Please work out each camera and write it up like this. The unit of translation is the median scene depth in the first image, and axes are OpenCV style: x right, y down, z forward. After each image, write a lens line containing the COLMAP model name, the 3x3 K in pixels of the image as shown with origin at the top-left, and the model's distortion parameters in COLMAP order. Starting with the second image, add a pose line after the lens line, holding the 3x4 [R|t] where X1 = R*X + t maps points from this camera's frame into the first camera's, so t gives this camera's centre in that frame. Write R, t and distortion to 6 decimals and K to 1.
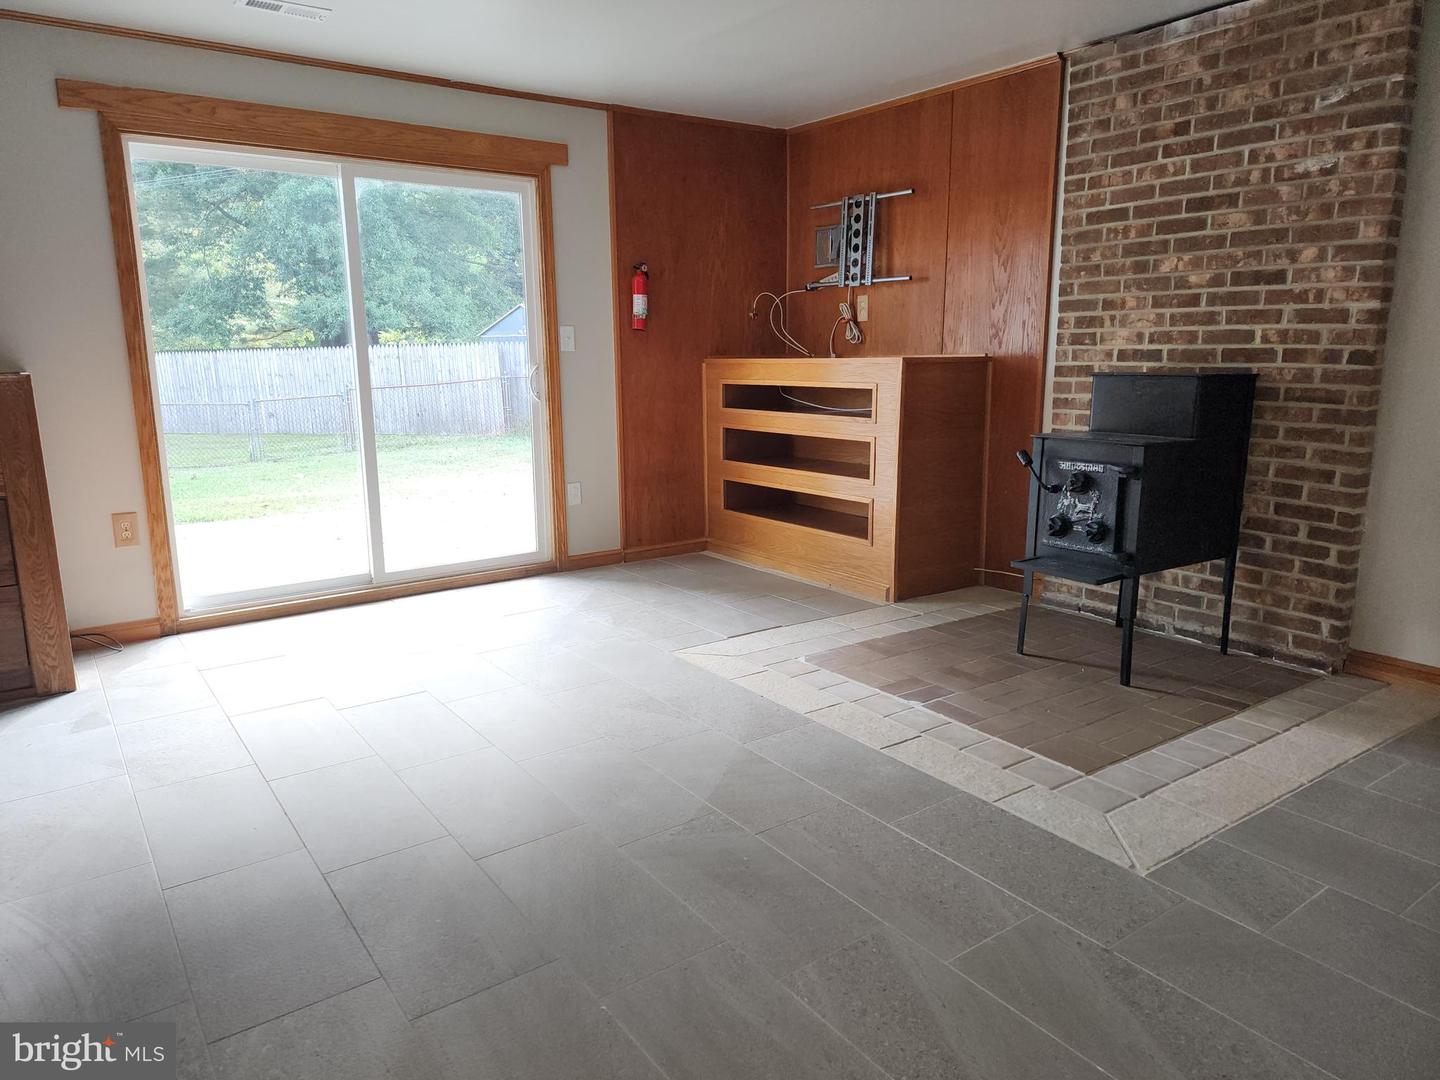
lens RADIAL K [[973.4, 0, 715.9], [0, 973.4, 533.5], [0, 0, 1]] dist [0.053526, -0.016986]
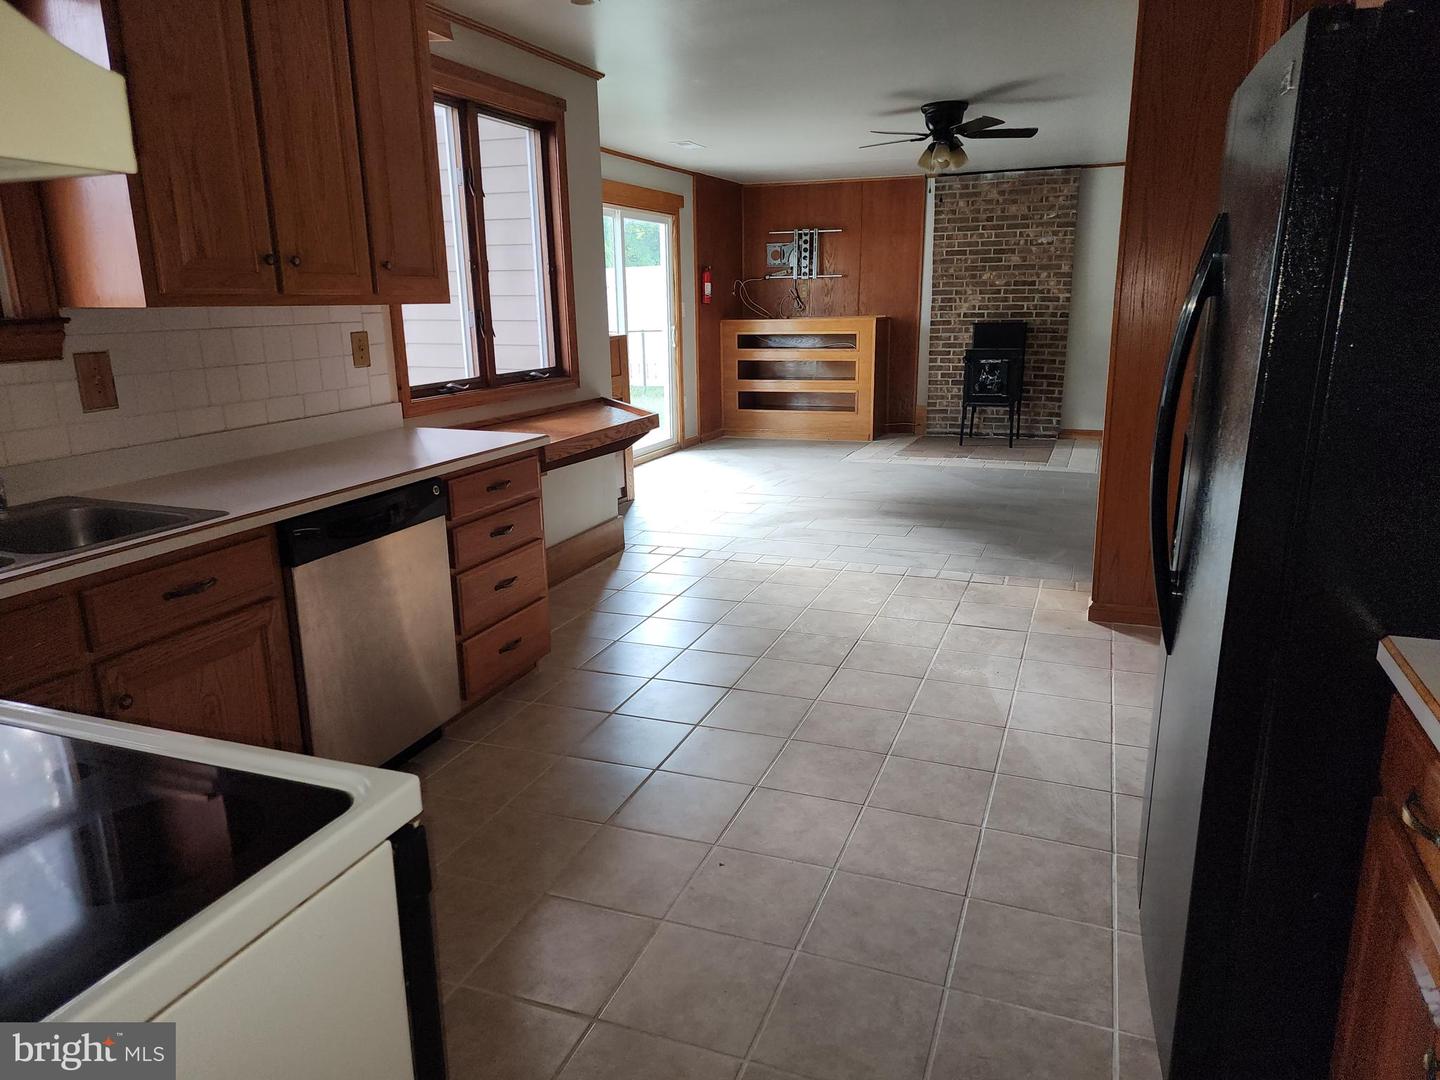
lens RADIAL K [[973.4, 0, 720.3], [0, 973.4, 546.7], [0, 0, 1]] dist [0.053526, -0.016986]
pose [[0.826716, -0.141253, 0.544599, -1.441112], [0.112877, 0.989931, 0.085408, 0.095588], [-0.551180, -0.009135, 0.834337, -0.610976]]
